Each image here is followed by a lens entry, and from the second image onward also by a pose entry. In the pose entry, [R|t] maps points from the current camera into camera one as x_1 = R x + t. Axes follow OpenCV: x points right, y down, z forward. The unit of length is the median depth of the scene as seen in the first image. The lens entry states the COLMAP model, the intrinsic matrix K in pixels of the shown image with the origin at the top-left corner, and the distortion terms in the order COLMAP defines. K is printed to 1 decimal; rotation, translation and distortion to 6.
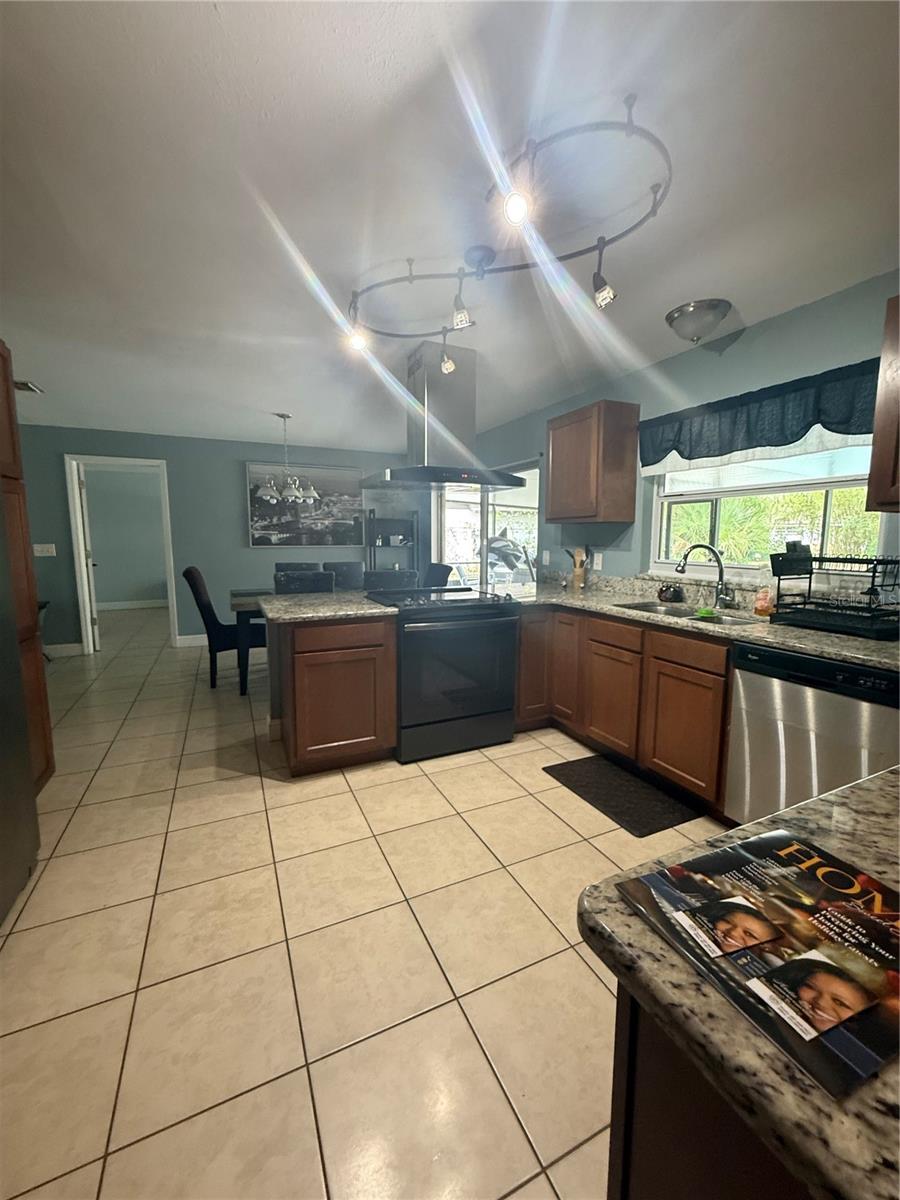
lens RADIAL K [[480.7, 0, 449.8], [0, 480.7, 598.1], [0, 0, 1]] dist [0.002419, 0.000089]
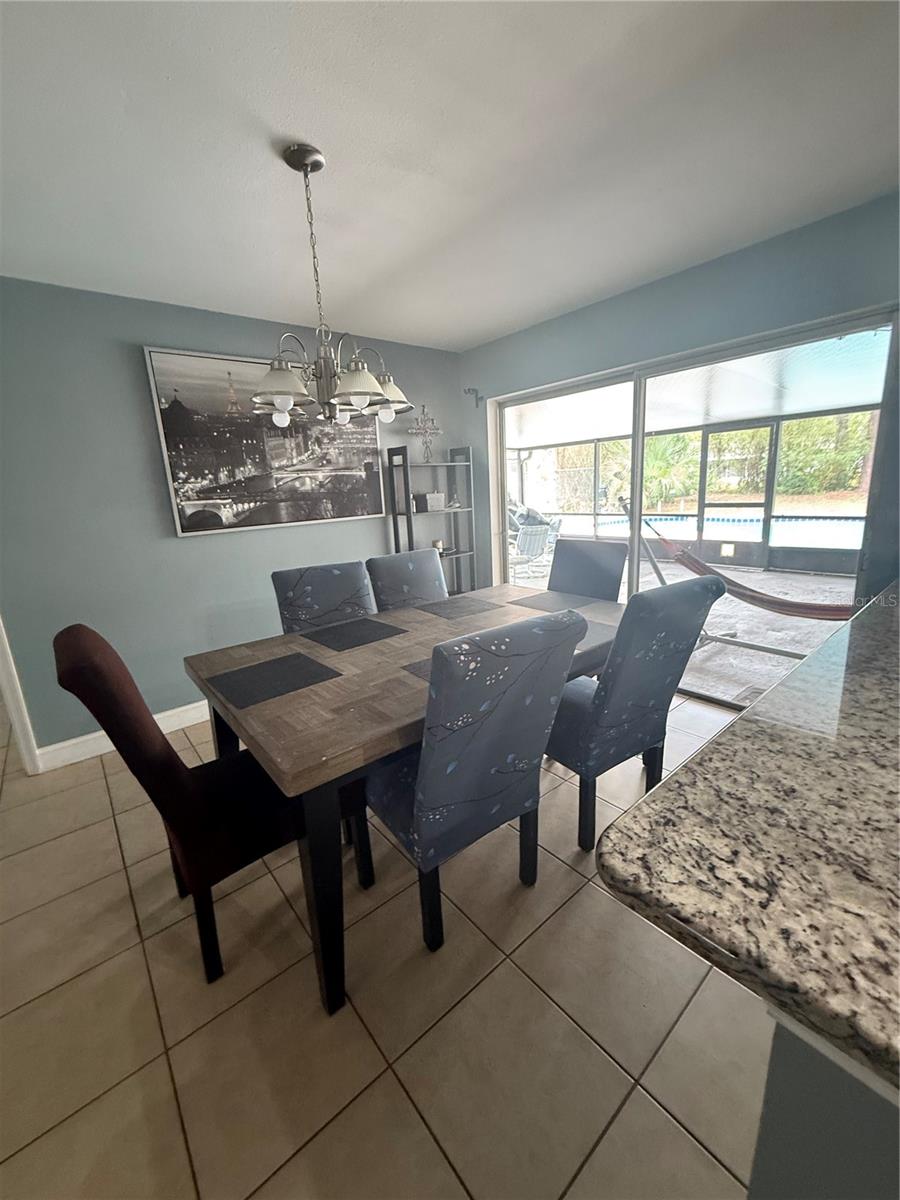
lens RADIAL K [[480.7, 0, 451.7], [0, 480.7, 597.2], [0, 0, 1]] dist [0.002419, 0.000089]
pose [[0.965320, -0.113045, 0.235326, -0.261870], [0.089885, 0.990193, 0.106949, -0.069789], [-0.245108, -0.082088, 0.966014, 0.448659]]
